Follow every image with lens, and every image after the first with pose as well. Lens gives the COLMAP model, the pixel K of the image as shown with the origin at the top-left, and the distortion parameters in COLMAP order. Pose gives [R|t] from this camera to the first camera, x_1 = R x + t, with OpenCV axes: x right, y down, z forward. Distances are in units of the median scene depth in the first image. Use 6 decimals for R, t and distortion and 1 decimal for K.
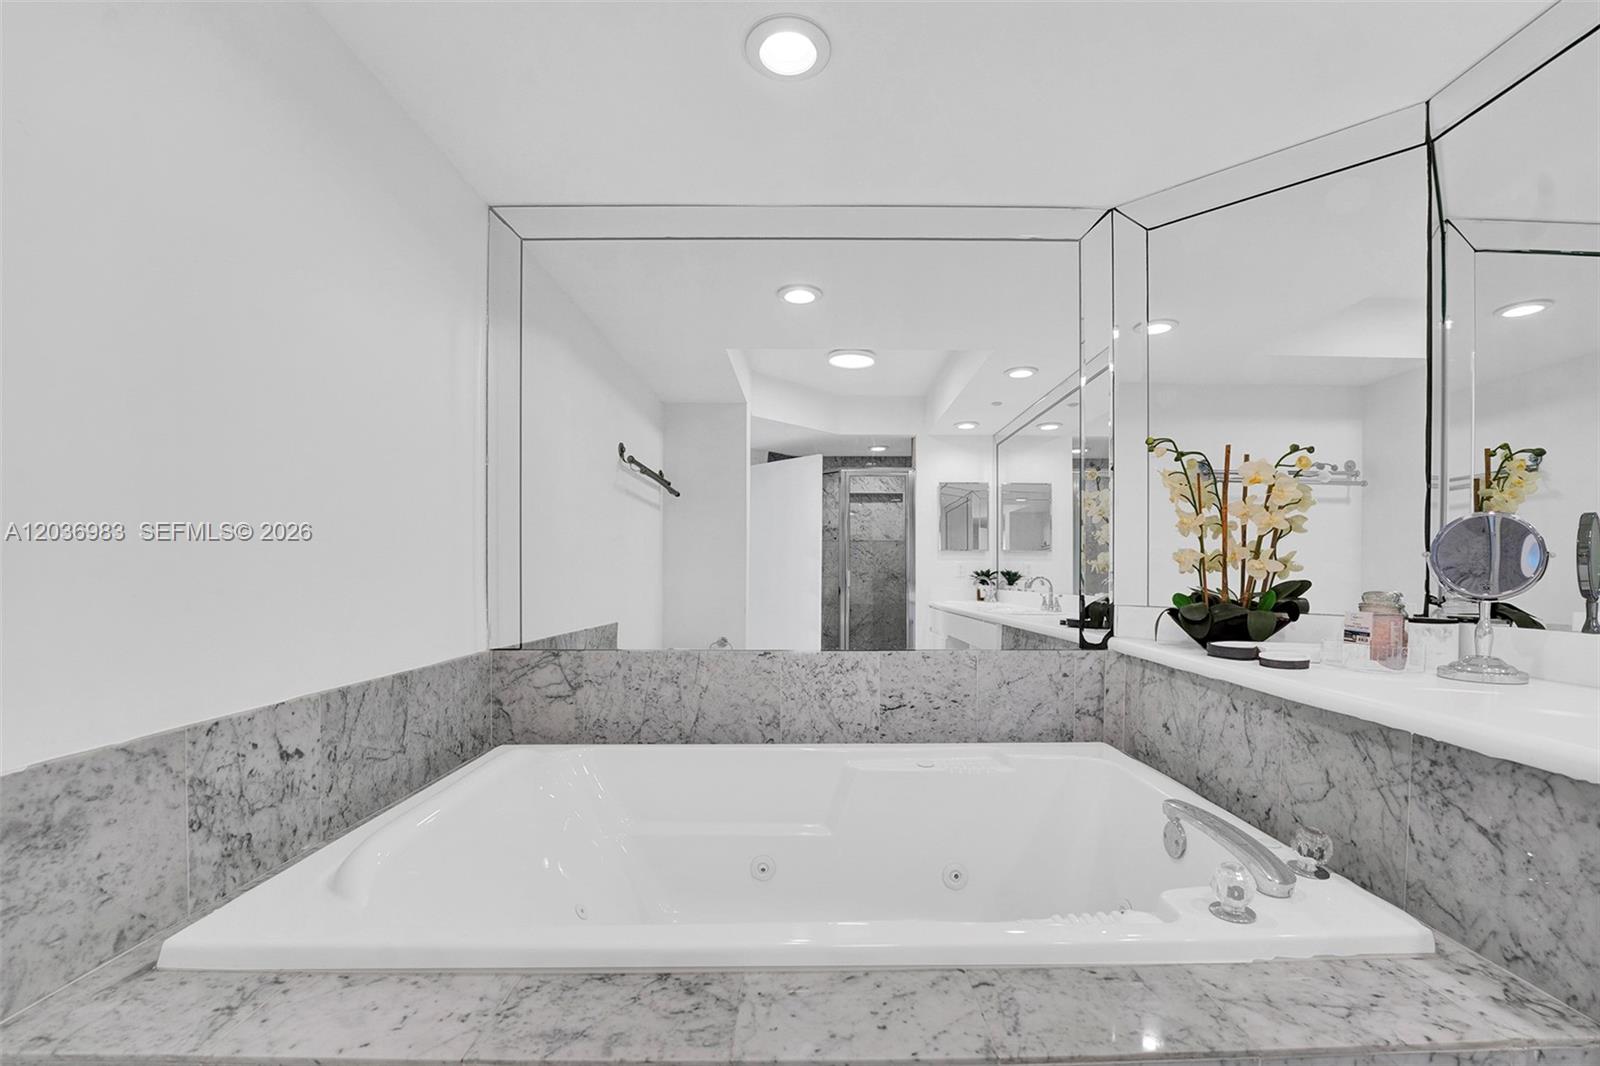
lens RADIAL K [[667.3, 0, 805.8], [0, 667.3, 548.5], [0, 0, 1]] dist [-0.023239, 0.000365]
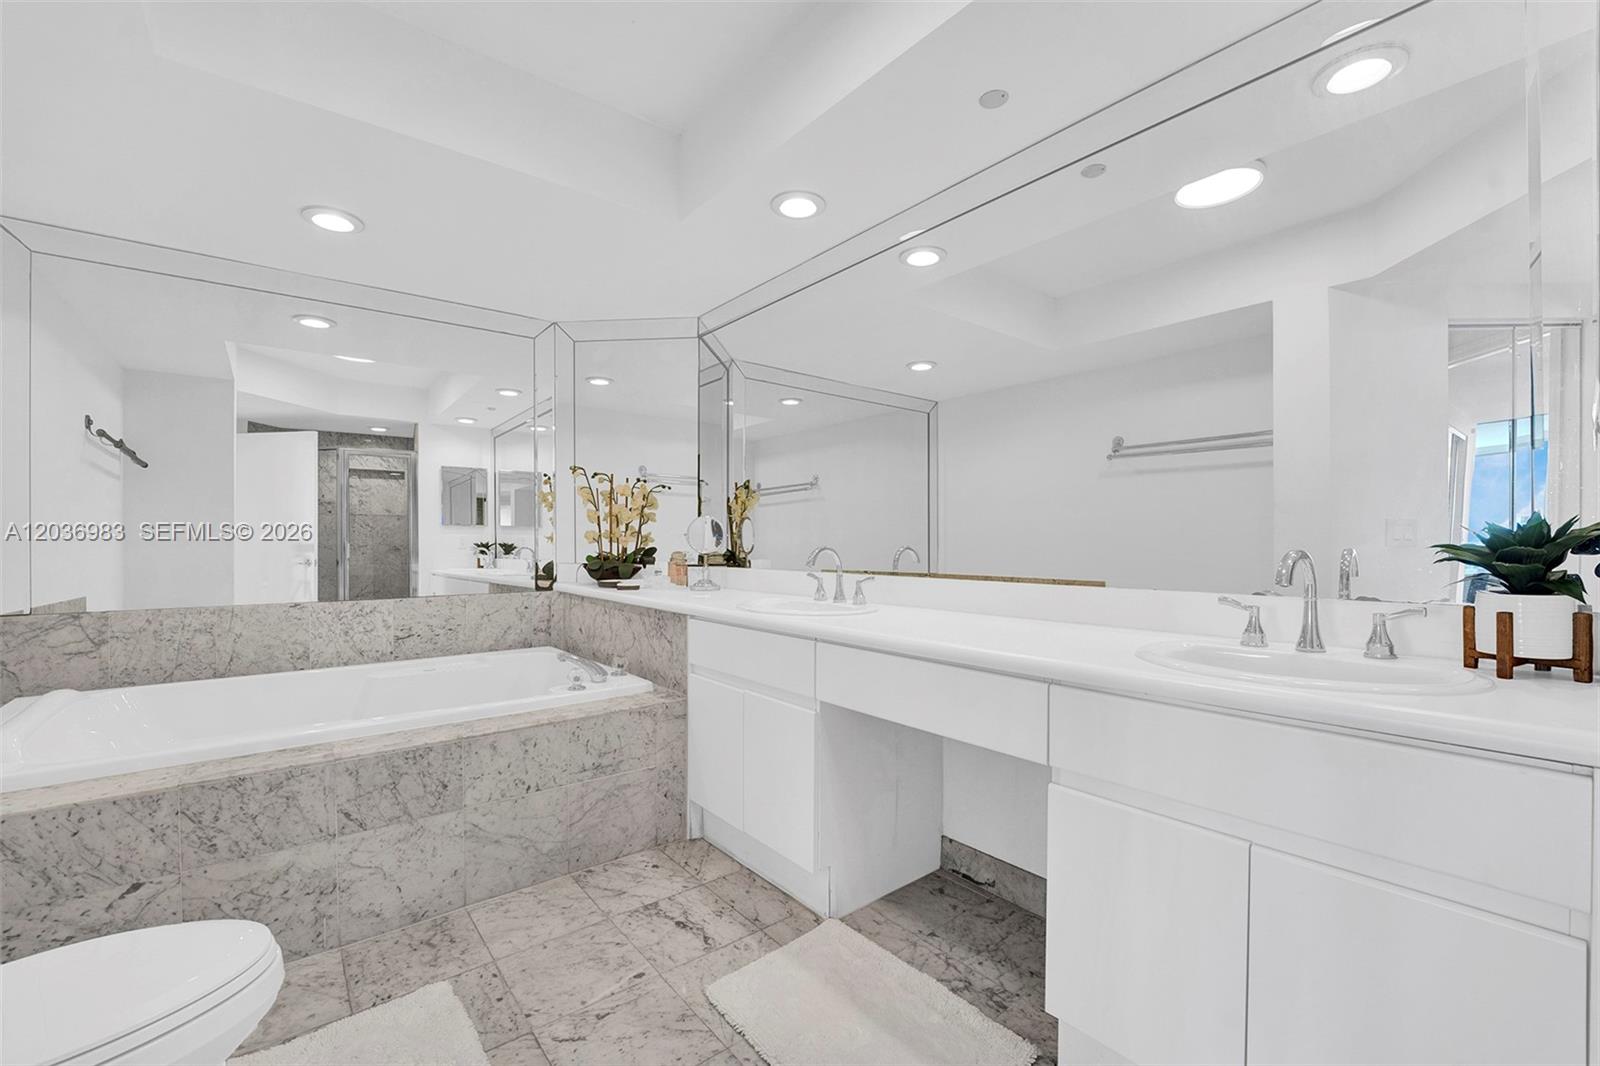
lens RADIAL K [[682.8, 0, 809.3], [0, 682.8, 552.0], [0, 0, 1]] dist [-0.022286, -0.000109]
pose [[0.771865, -0.012850, 0.635657, -0.122170], [-0.017109, 0.999014, 0.040970, -0.021853], [-0.635556, -0.042499, 0.770884, -0.686985]]
